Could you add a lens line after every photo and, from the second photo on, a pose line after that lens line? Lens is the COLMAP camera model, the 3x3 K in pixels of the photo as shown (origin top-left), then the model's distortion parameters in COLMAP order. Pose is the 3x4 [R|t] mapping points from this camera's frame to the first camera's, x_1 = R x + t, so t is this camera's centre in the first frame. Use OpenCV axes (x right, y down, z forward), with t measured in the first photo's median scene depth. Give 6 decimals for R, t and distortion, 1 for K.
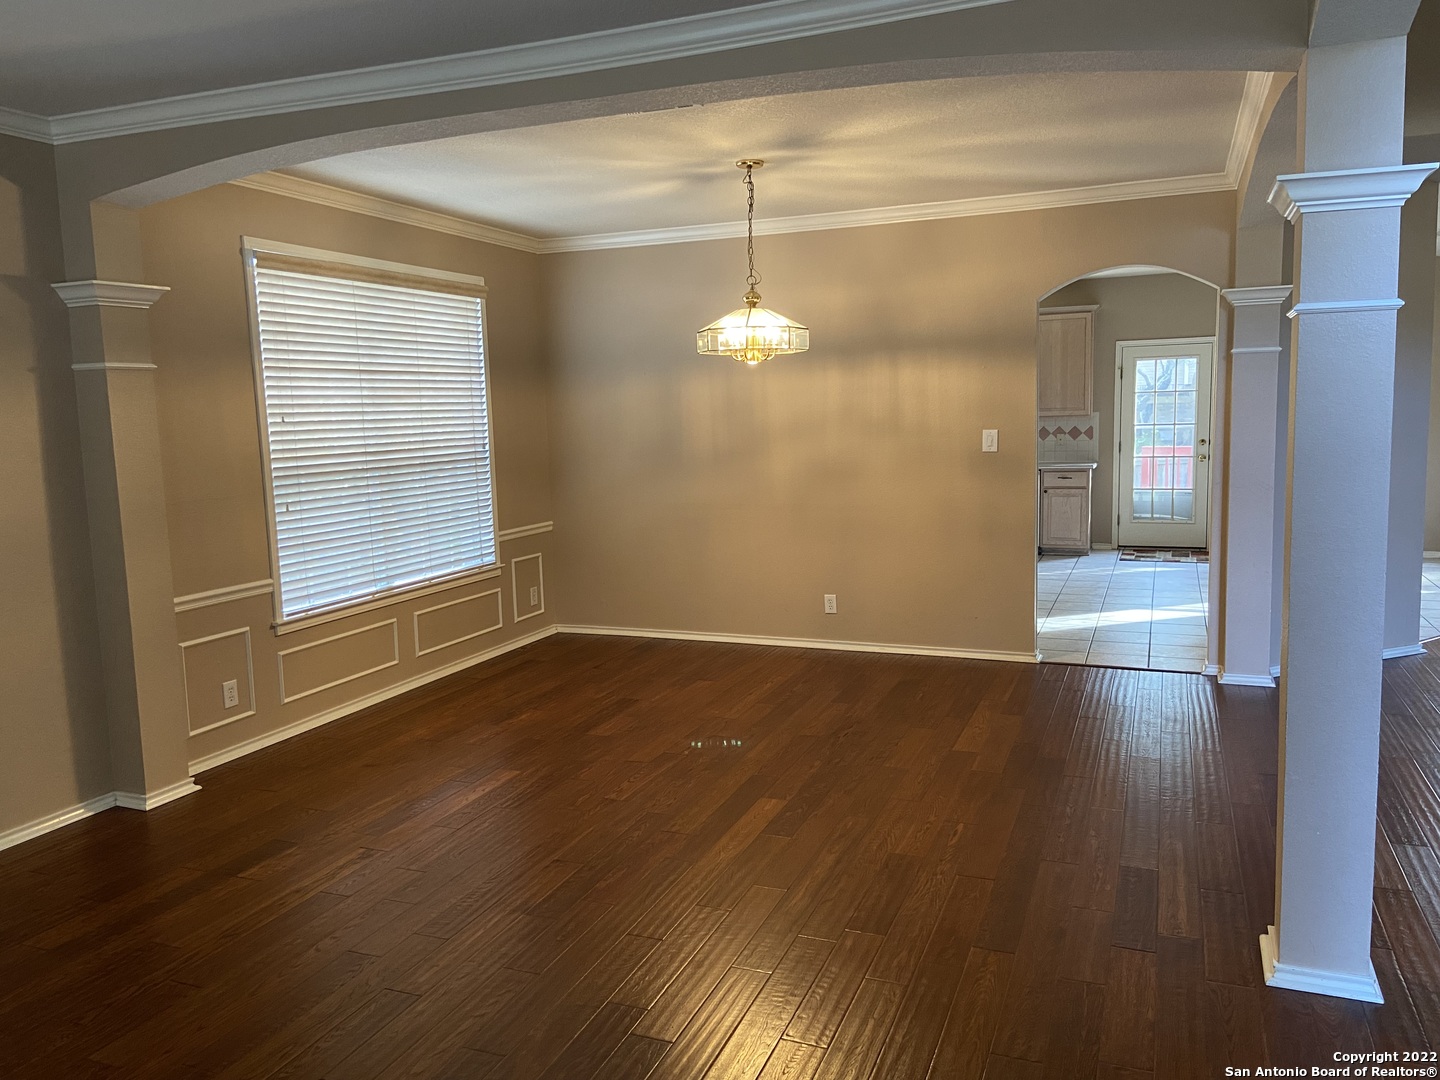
lens RADIAL K [[1085.3, 0, 725.2], [0, 1085.3, 535.4], [0, 0, 1]] dist [0.136035, -0.170530]
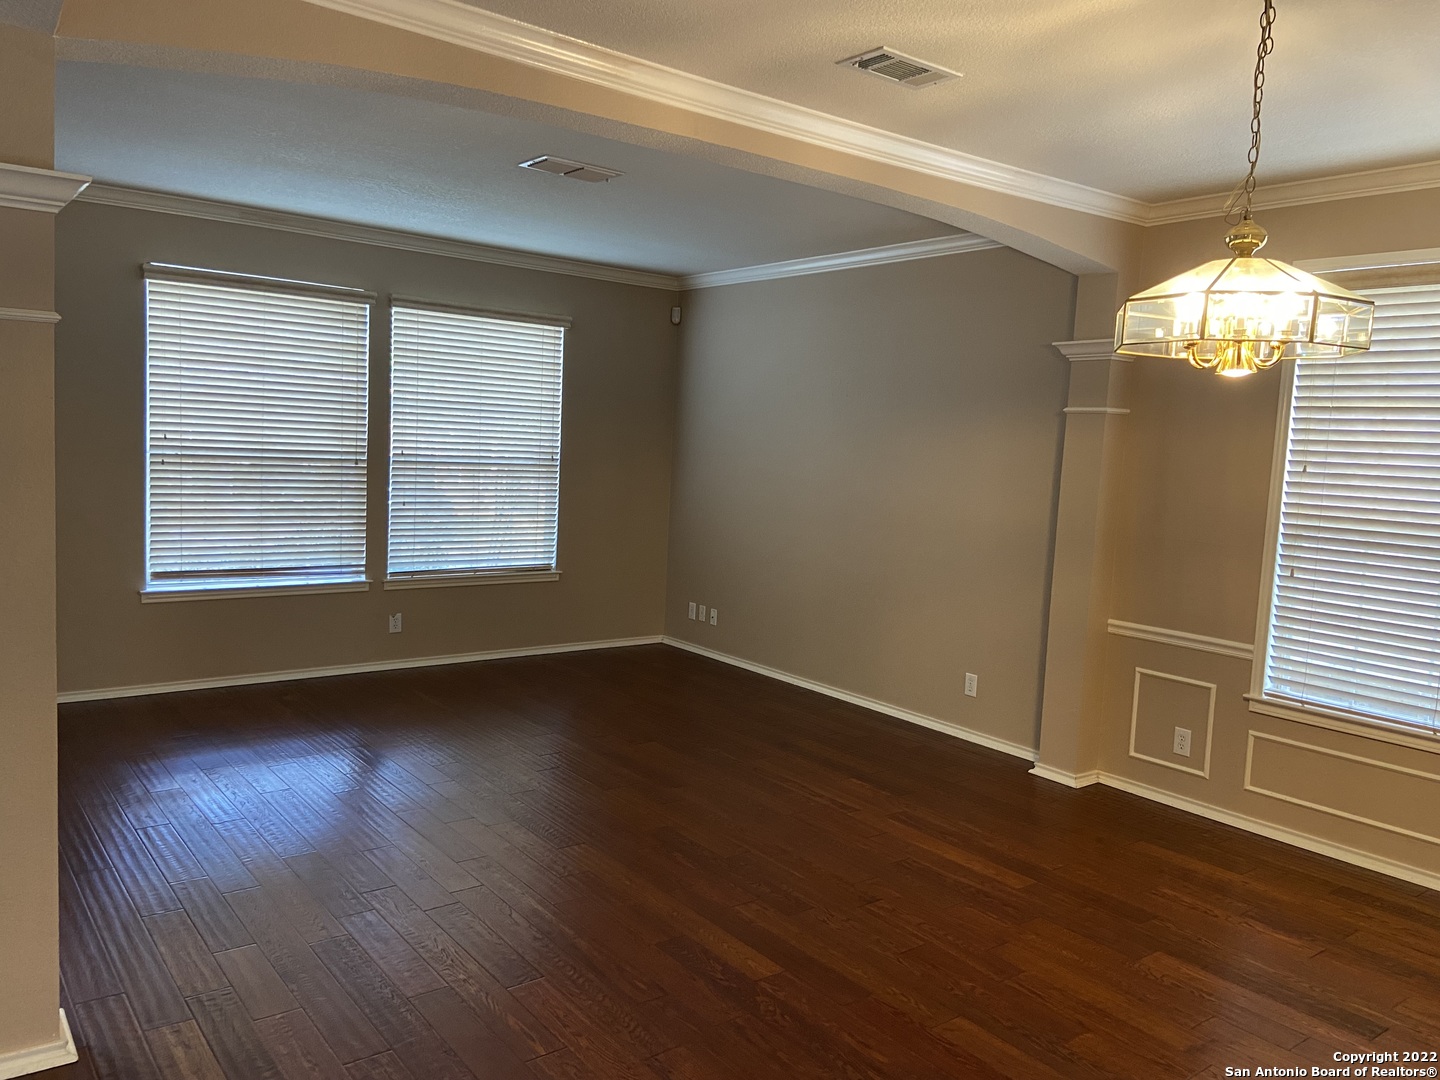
lens RADIAL K [[1085.3, 0, 725.2], [0, 1085.3, 535.4], [0, 0, 1]] dist [0.136035, -0.170530]
pose [[-0.513046, 0.076004, -0.854989, 0.580629], [-0.134902, 0.976554, 0.167760, -0.143974], [0.847694, 0.201408, -0.490765, 1.105417]]
